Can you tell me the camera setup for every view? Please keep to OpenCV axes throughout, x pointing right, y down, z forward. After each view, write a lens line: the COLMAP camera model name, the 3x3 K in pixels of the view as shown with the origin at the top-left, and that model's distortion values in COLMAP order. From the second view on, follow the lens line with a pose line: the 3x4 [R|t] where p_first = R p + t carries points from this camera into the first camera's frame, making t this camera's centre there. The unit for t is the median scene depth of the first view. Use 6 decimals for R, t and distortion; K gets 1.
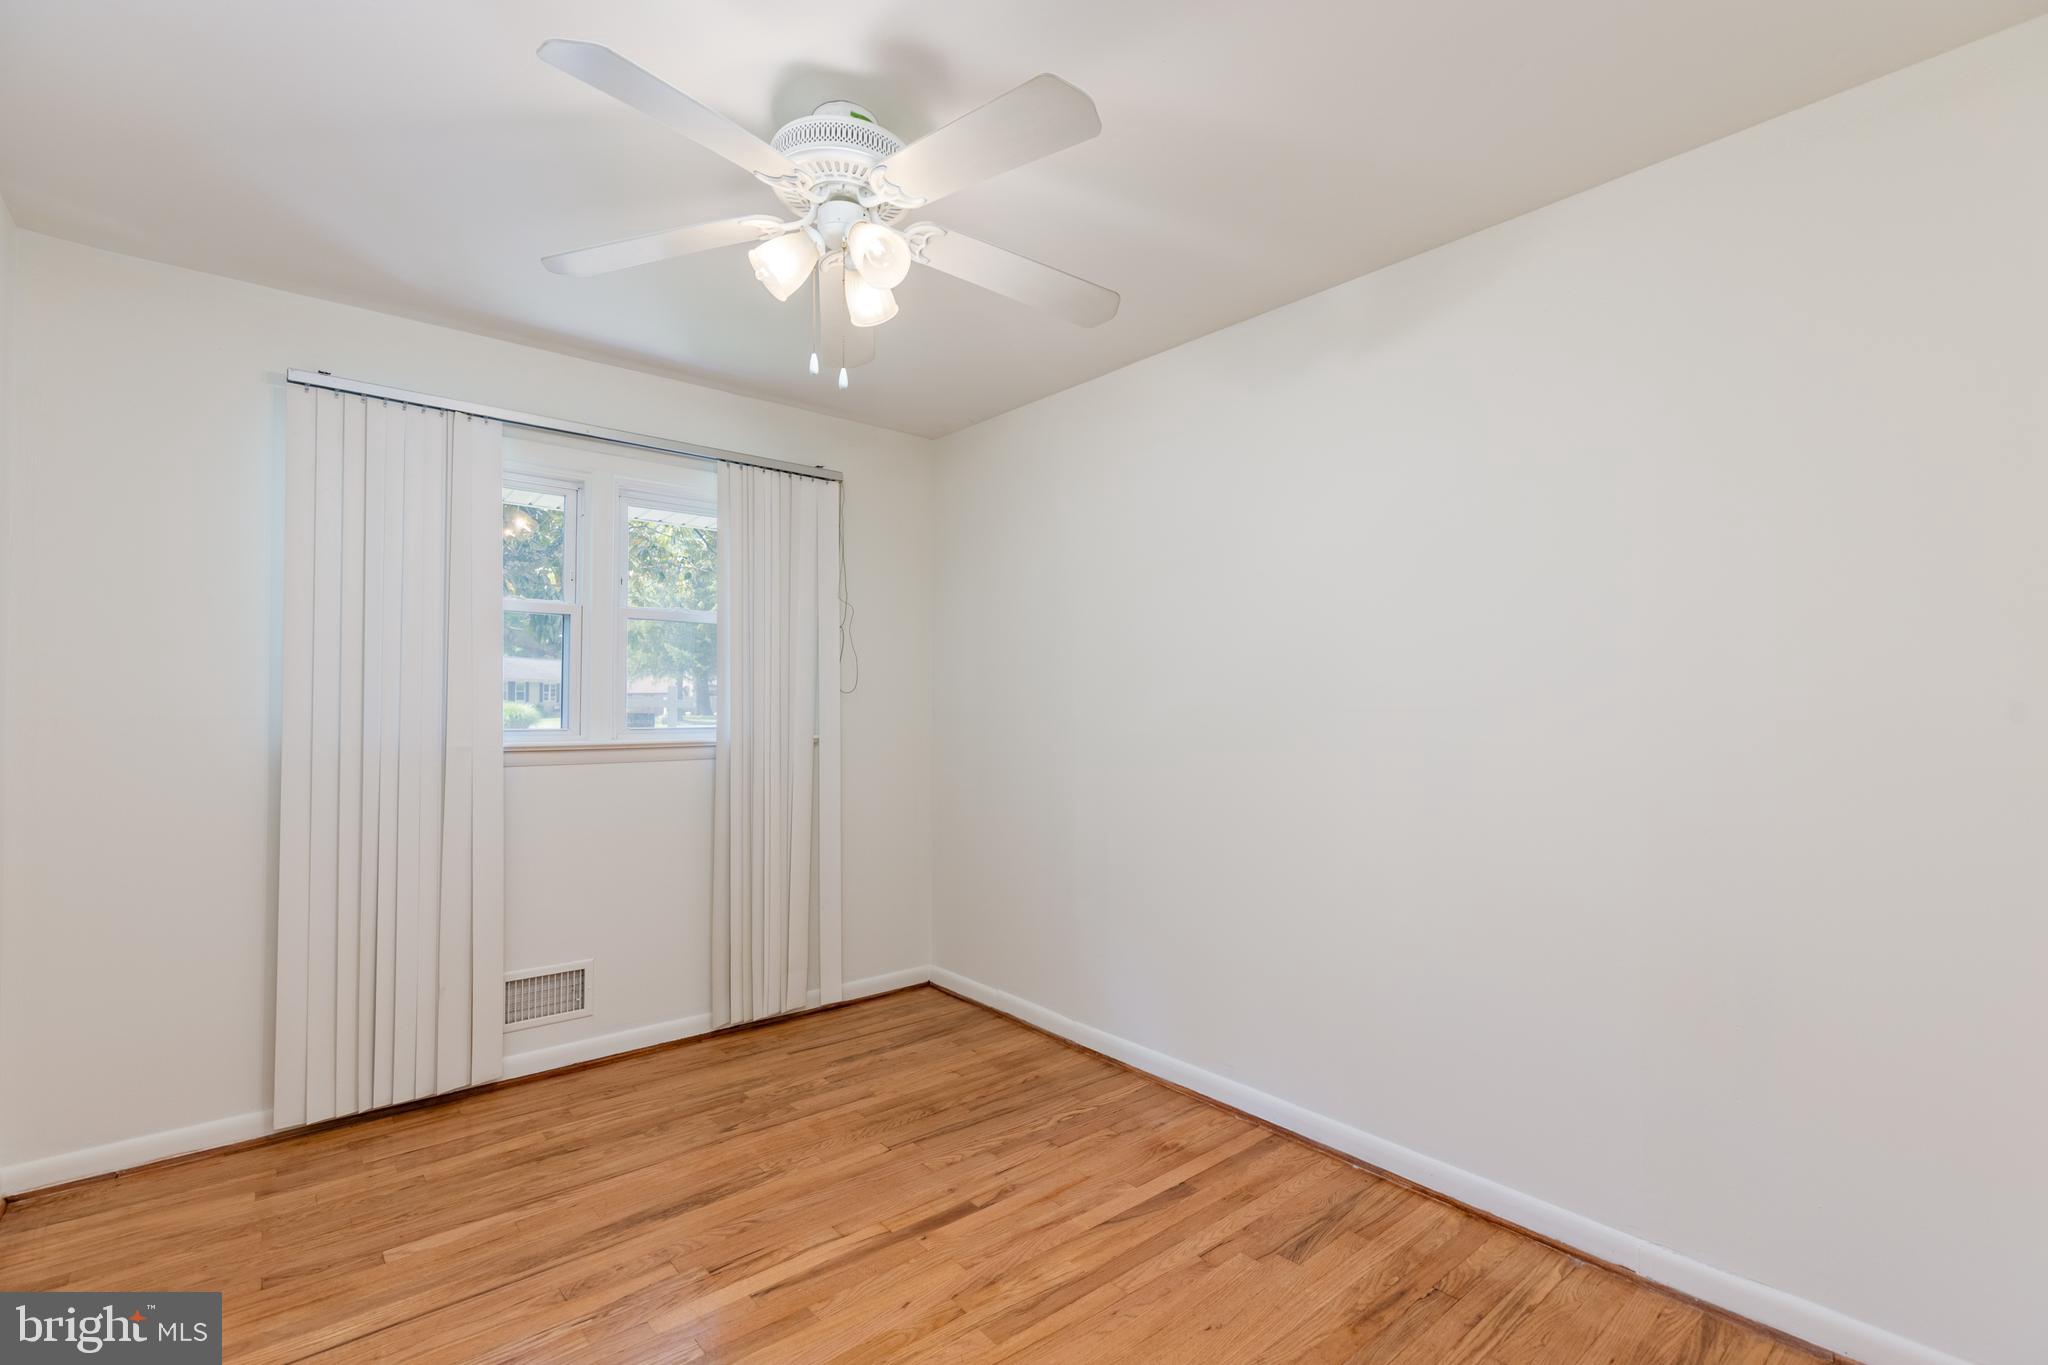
lens RADIAL K [[929.0, 0, 1023.7], [0, 929.0, 684.5], [0, 0, 1]] dist [0.003683, -0.003358]
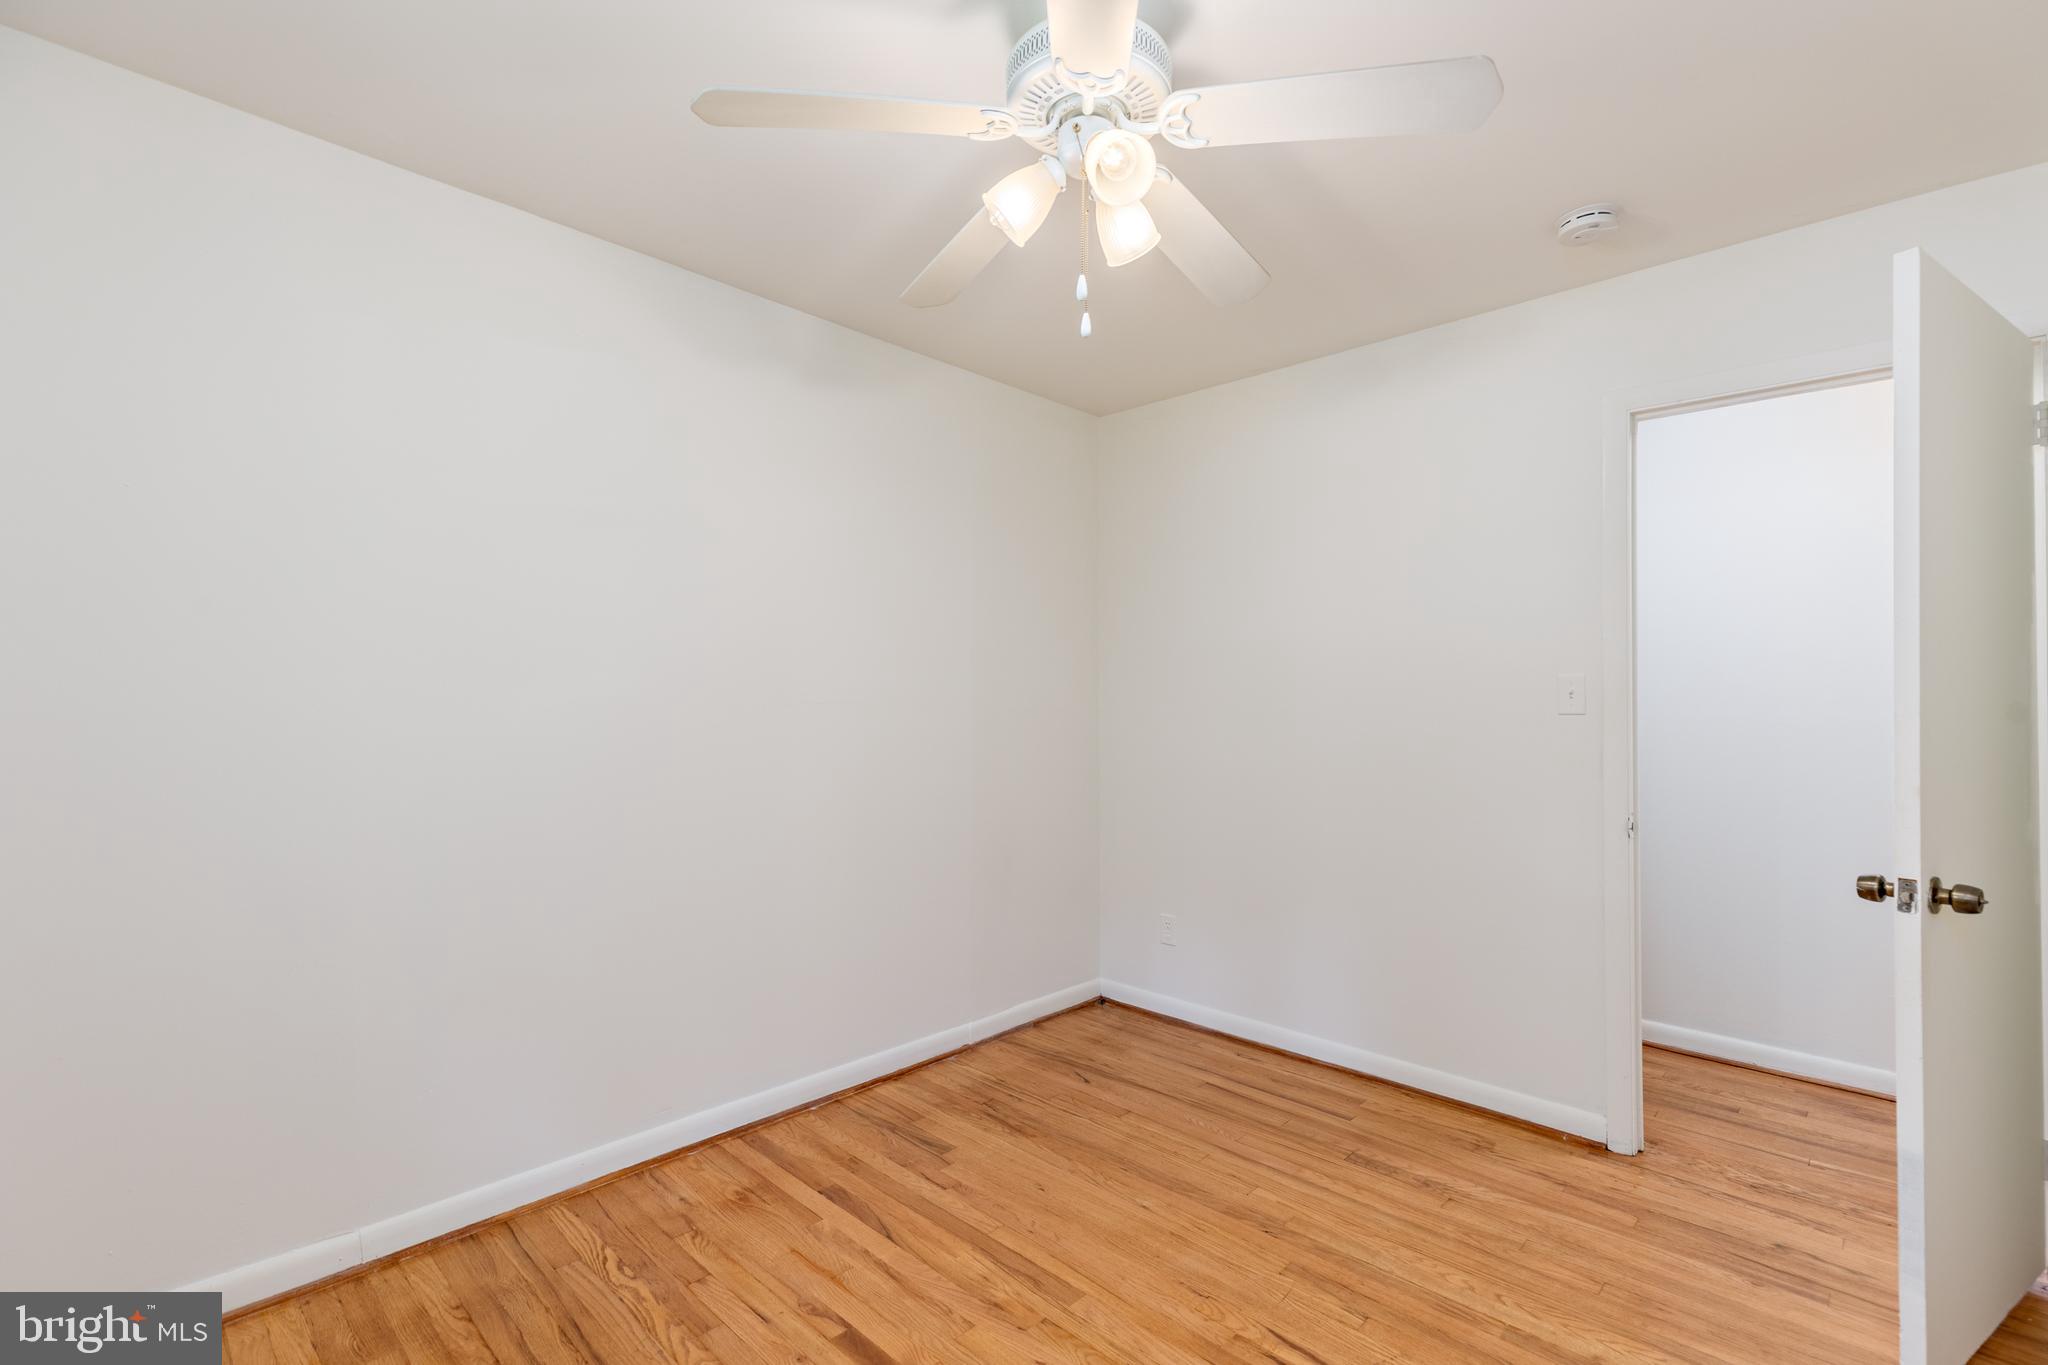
lens RADIAL K [[929.0, 0, 1023.3], [0, 929.0, 692.3], [0, 0, 1]] dist [0.003683, -0.003358]
pose [[-0.090478, -0.004321, 0.995889, -0.874238], [-0.018529, 0.999825, 0.002654, 0.000919], [-0.995726, -0.018212, -0.090542, 0.936268]]
